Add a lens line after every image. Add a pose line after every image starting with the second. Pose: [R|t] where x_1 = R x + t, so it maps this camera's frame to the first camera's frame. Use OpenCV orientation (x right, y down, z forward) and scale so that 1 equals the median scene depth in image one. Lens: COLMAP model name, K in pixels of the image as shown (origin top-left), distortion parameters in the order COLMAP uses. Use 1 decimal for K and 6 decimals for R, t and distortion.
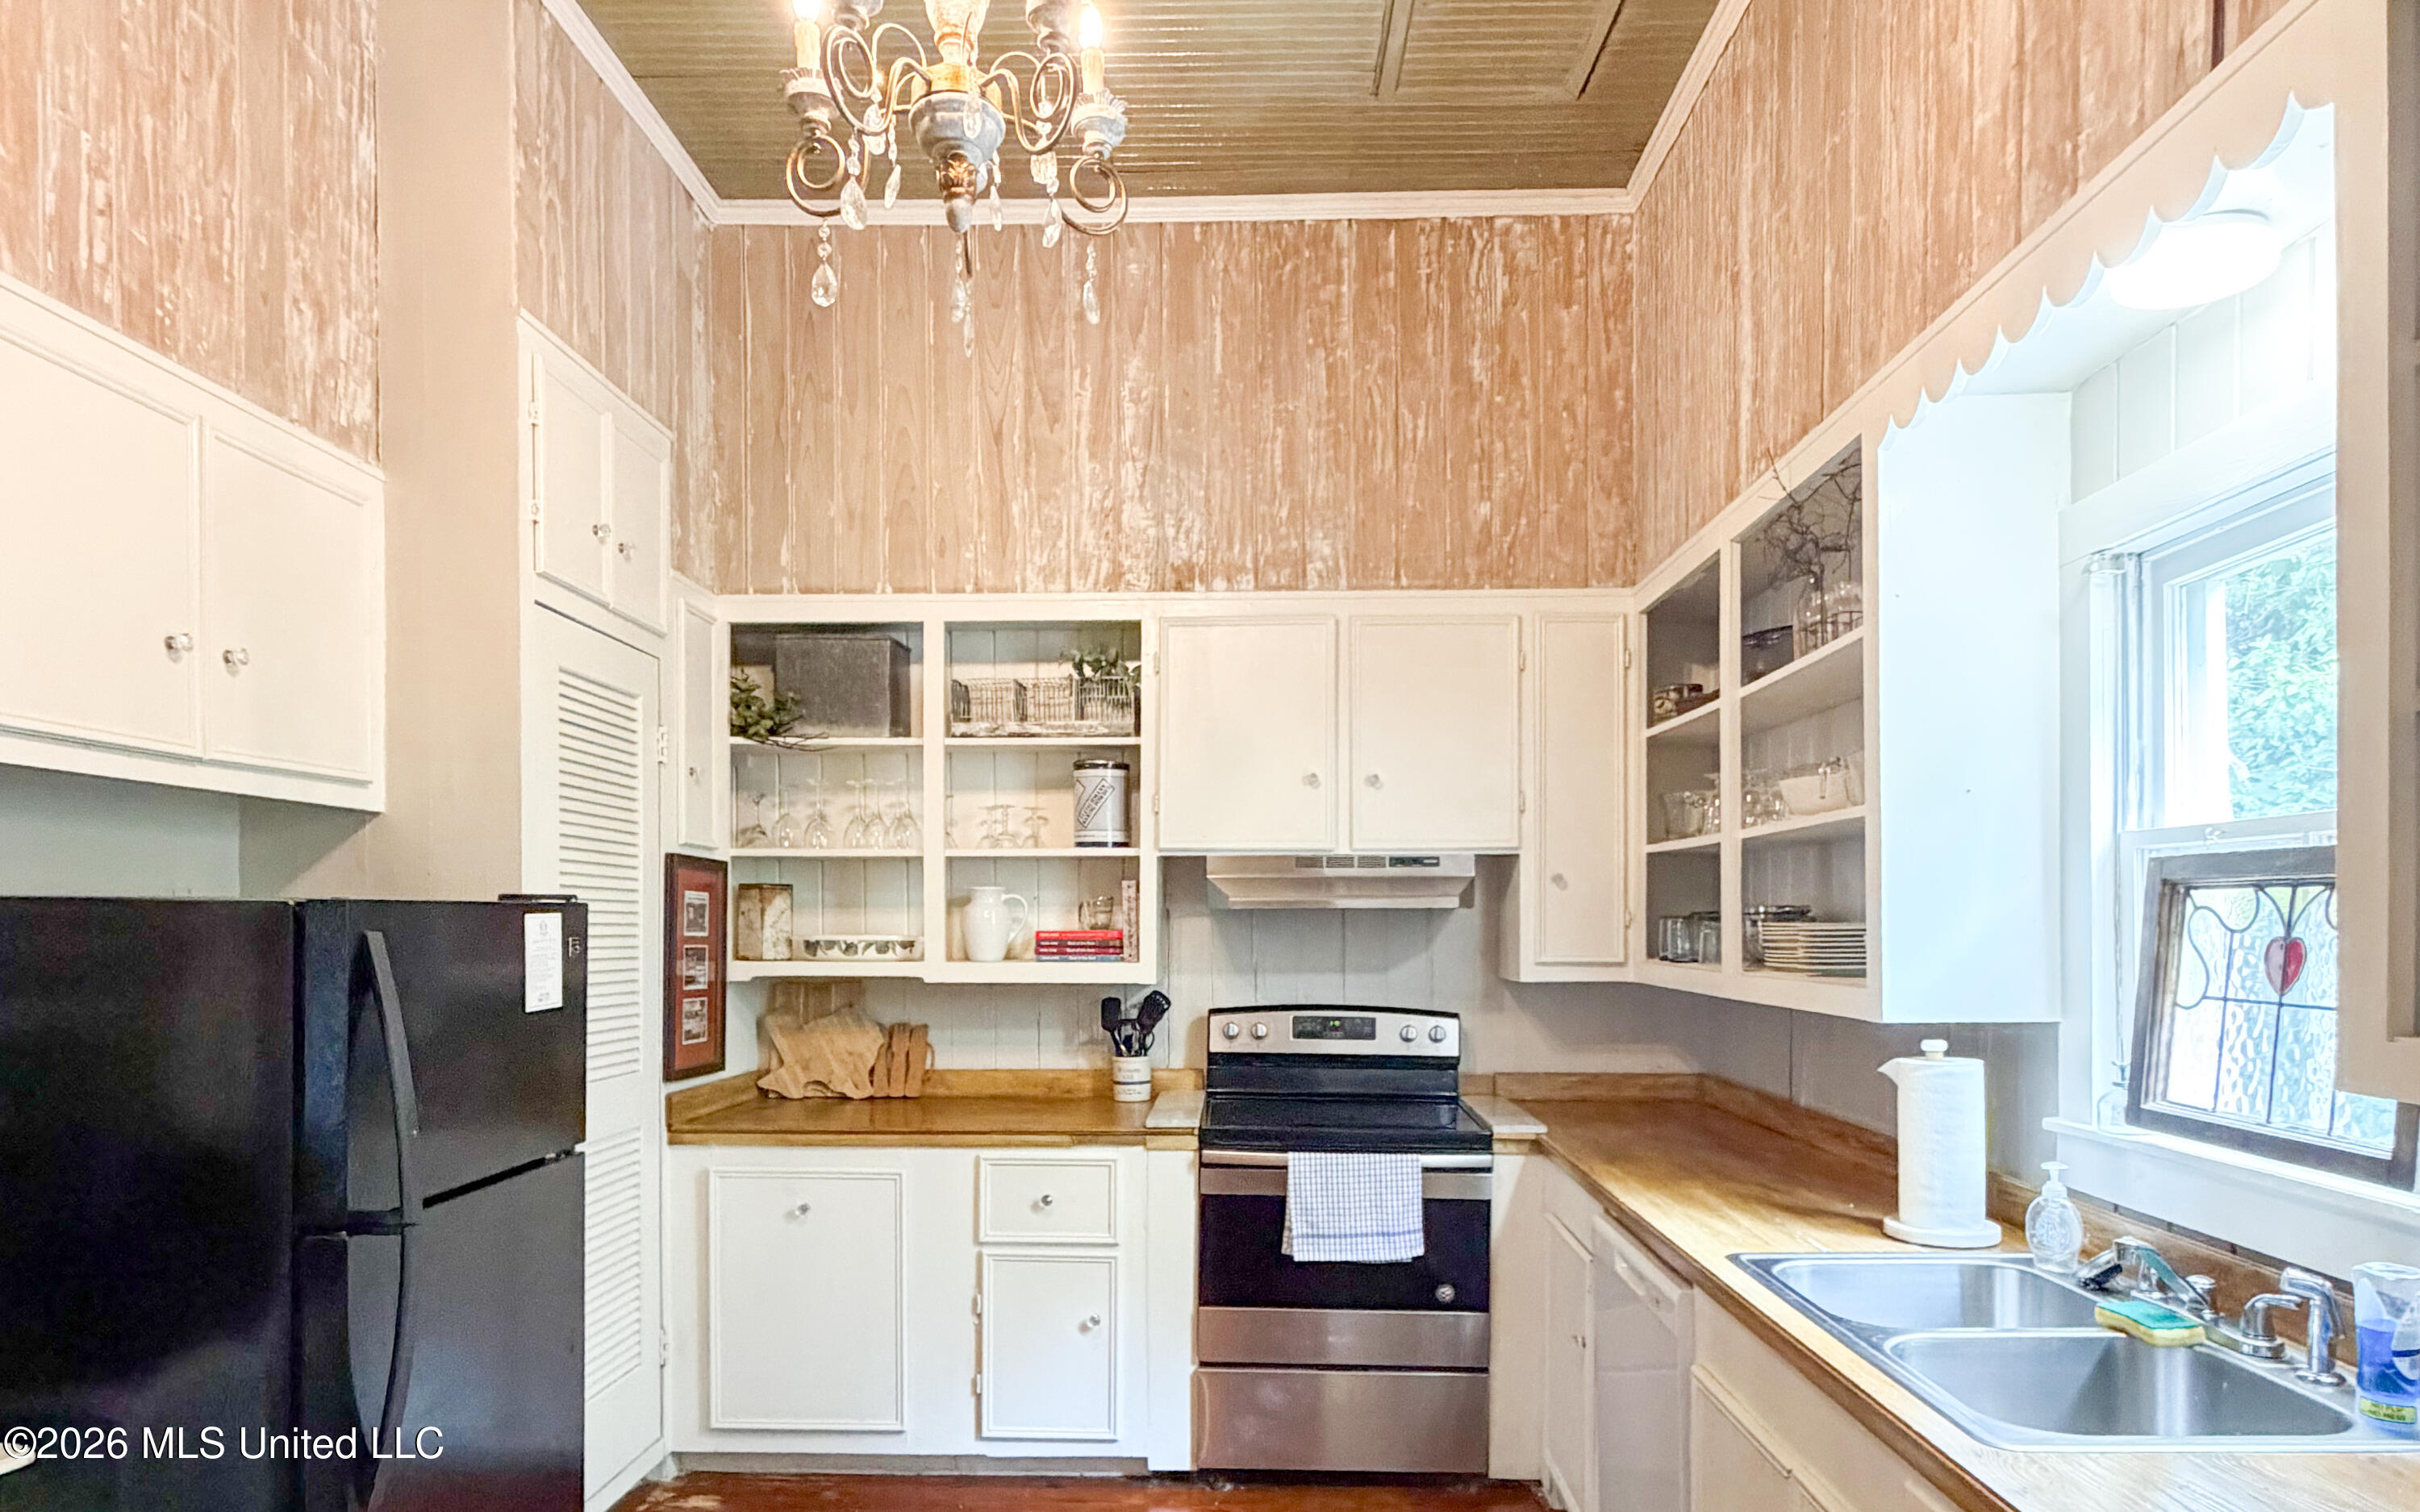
lens RADIAL K [[1352.7, 0, 1214.2], [0, 1352.7, 935.8], [0, 0, 1]] dist [-0.002900, 0.000022]
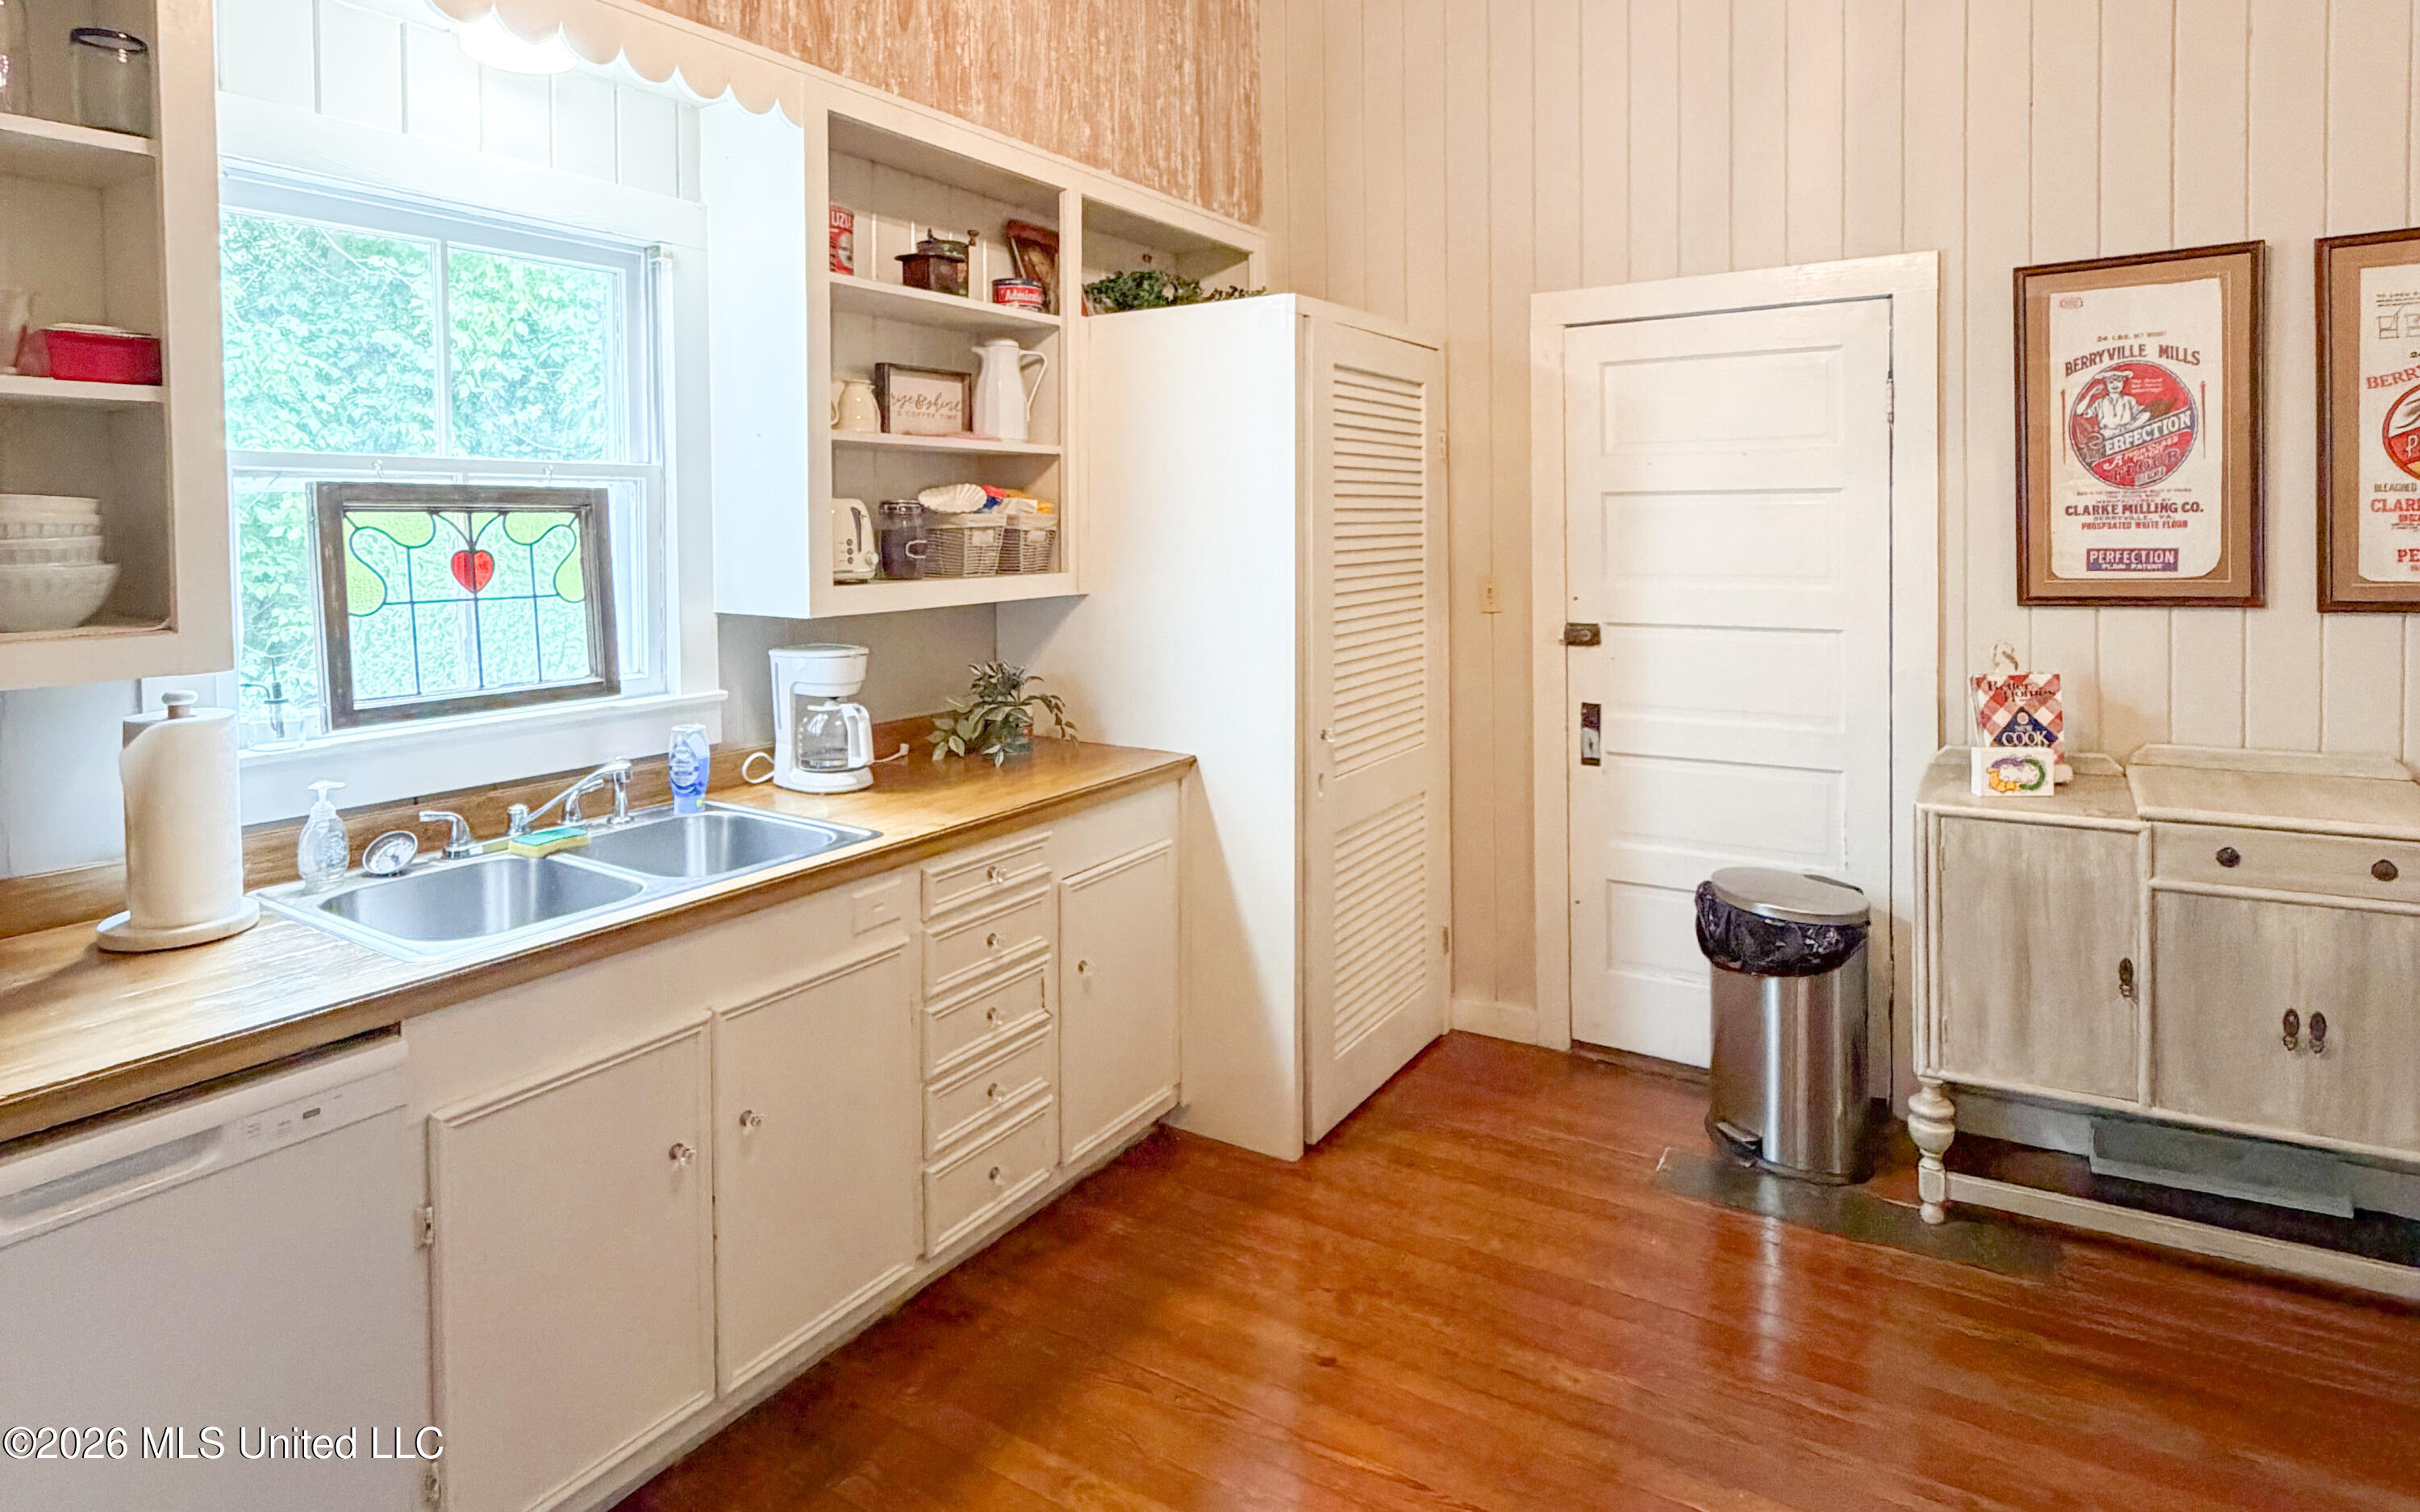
lens RADIAL K [[1285.7, 0, 1208.2], [0, 1285.7, 555.6], [0, 0, 1]] dist [0.001022, -0.000184]
pose [[-0.860557, -0.006118, 0.509317, -0.260588], [0.014713, 0.999212, 0.036863, -0.015610], [-0.509142, 0.039216, -0.859789, 0.906329]]
